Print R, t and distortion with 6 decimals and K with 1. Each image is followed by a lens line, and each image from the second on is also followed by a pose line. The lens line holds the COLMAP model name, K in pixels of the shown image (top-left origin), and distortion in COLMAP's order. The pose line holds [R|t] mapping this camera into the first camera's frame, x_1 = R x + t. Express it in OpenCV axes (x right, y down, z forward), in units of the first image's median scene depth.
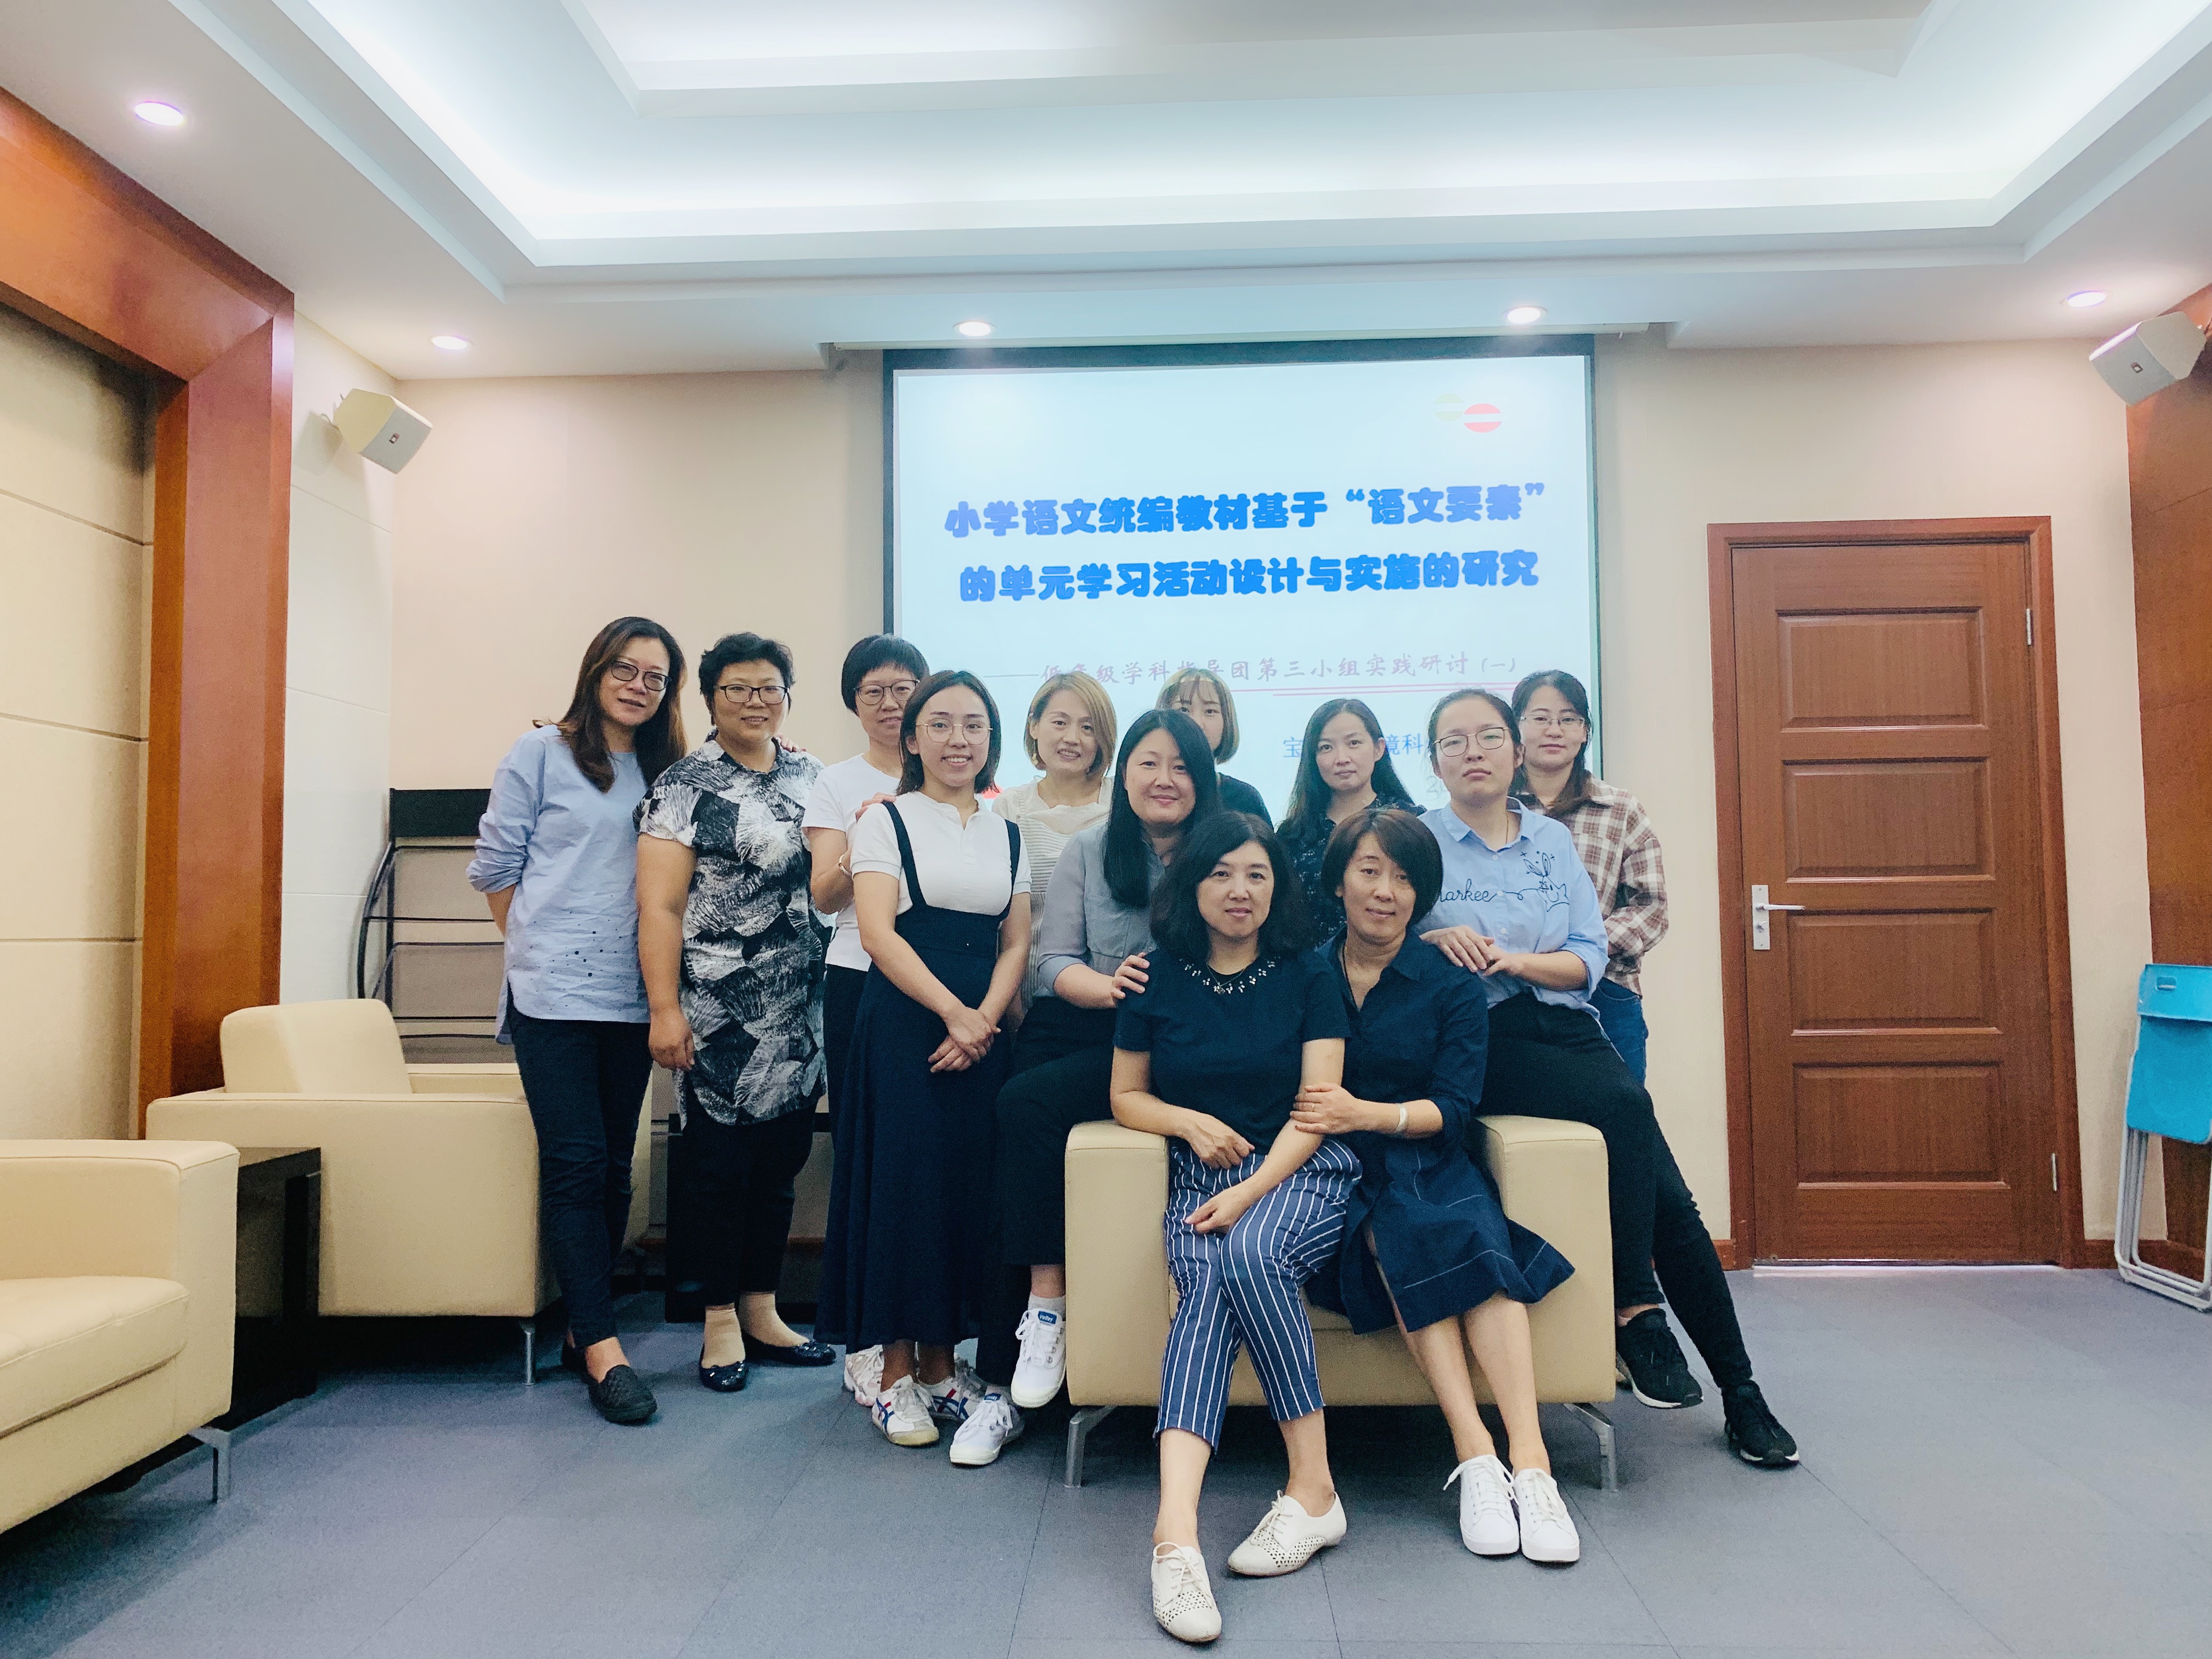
lens RADIAL K [[1667.3, 0, 1109.2], [0, 1667.3, 832.6], [0, 0, 1]] dist [0.073759, -0.001504]
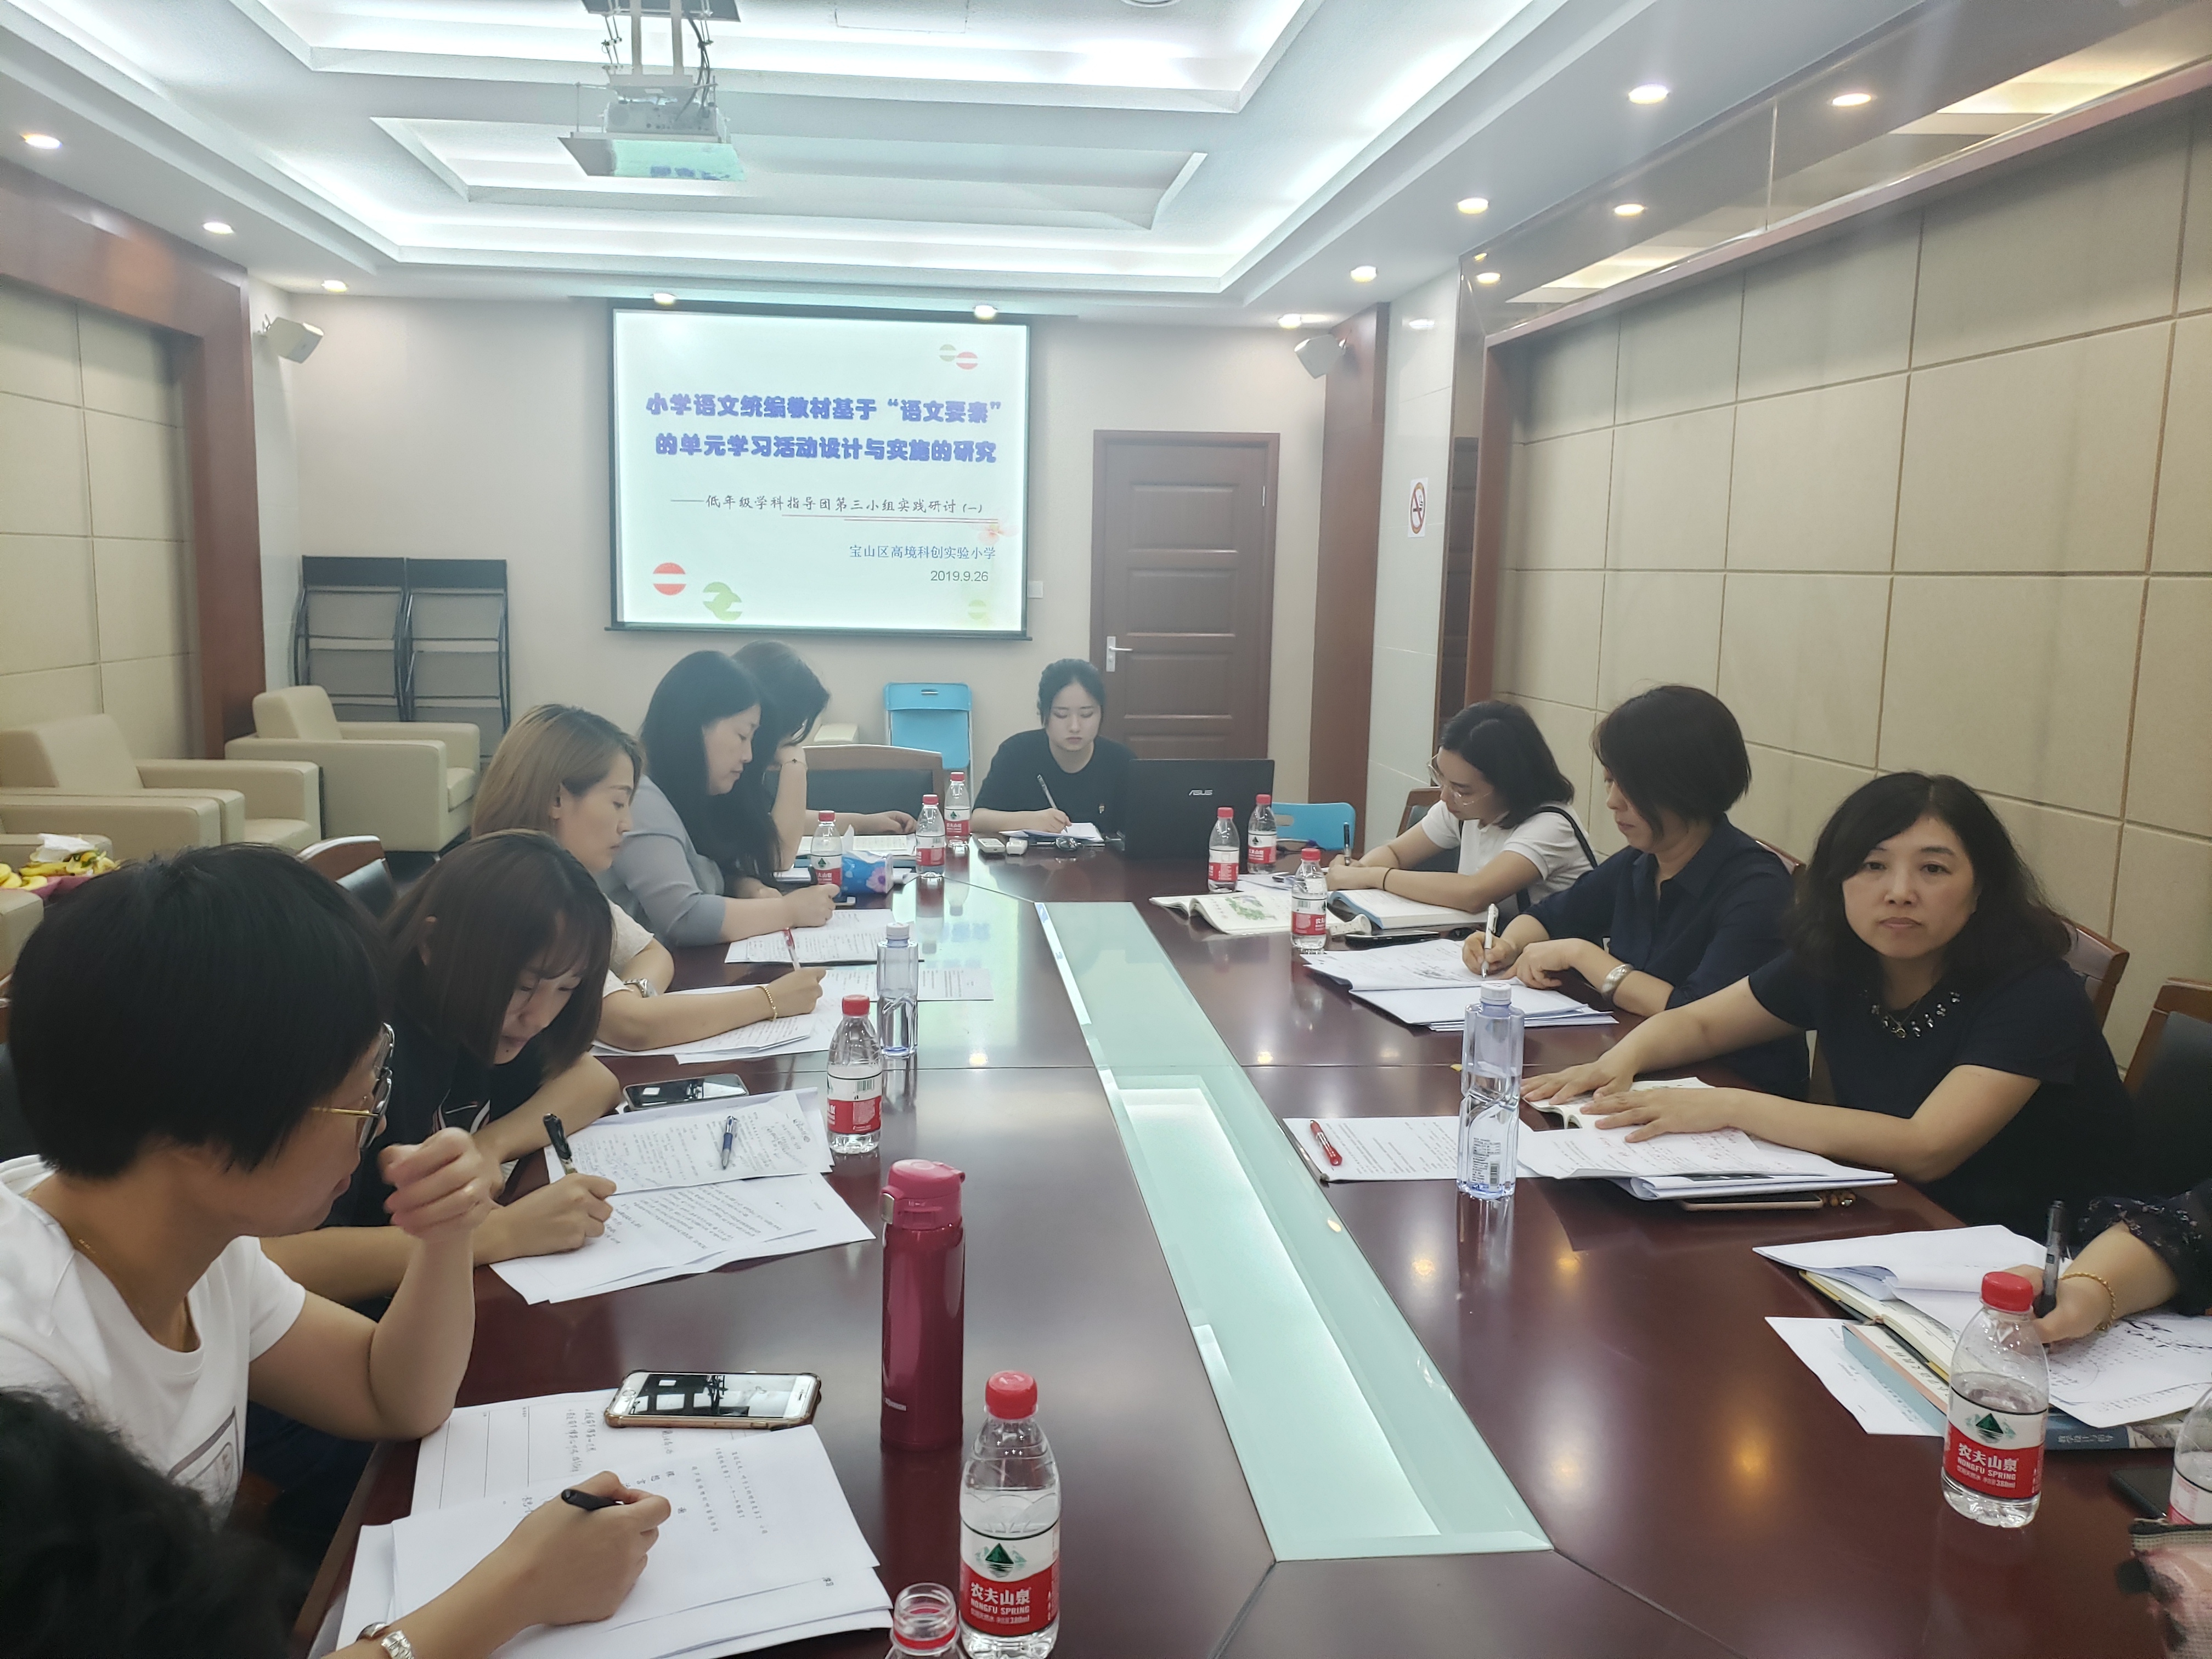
lens RADIAL K [[1716.8, 0, 1096.8], [0, 1716.8, 827.8], [0, 0, 1]] dist [0.037195, -0.000358]
pose [[0.987735, 0.005973, 0.156026, 0.080350], [-0.037223, 0.979465, 0.198149, -0.131780], [-0.151638, -0.201526, 0.967674, -0.820312]]
